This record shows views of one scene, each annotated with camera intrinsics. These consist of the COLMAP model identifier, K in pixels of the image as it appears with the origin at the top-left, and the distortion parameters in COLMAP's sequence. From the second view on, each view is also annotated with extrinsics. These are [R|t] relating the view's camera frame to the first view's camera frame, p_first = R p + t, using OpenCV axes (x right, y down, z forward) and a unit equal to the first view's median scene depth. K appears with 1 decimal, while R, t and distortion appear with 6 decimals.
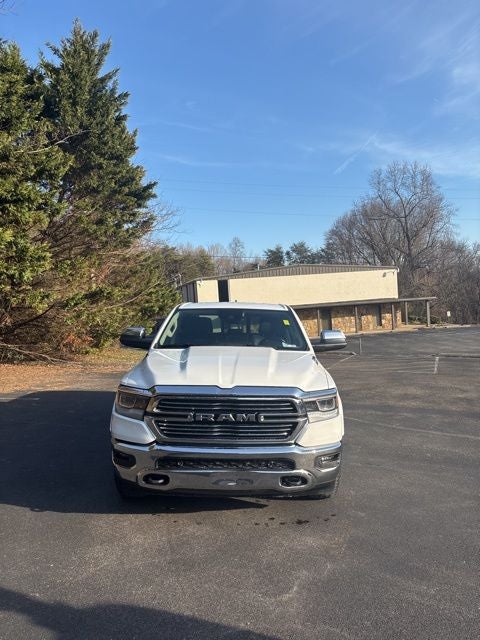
lens RADIAL K [[478.9, 0, 243.5], [0, 478.9, 331.3], [0, 0, 1]] dist [0.022015, -0.007933]
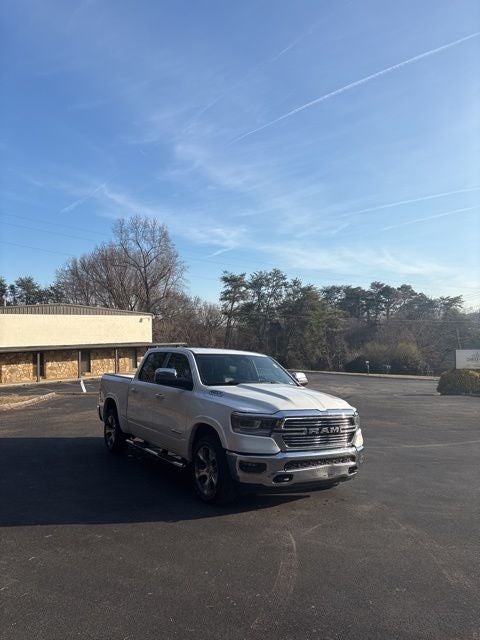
lens RADIAL K [[477.9, 0, 240.0], [0, 477.9, 320.0], [0, 0, 1]] dist [0.007743, -0.000721]
pose [[0.845432, 0.067432, 0.529809, -0.086662], [-0.008234, 0.993525, -0.113312, 0.000548], [-0.534020, 0.091435, 0.840513, -0.012683]]
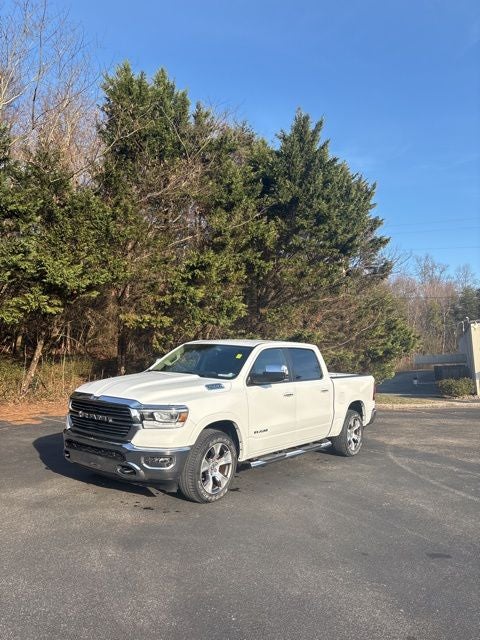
lens RADIAL K [[478.9, 0, 243.5], [0, 478.9, 331.3], [0, 0, 1]] dist [0.022015, -0.007933]
pose [[0.799267, -0.007307, -0.600931, 0.095545], [-0.049097, 0.995790, -0.077409, 0.001055], [0.598967, 0.091374, 0.795543, 0.007540]]
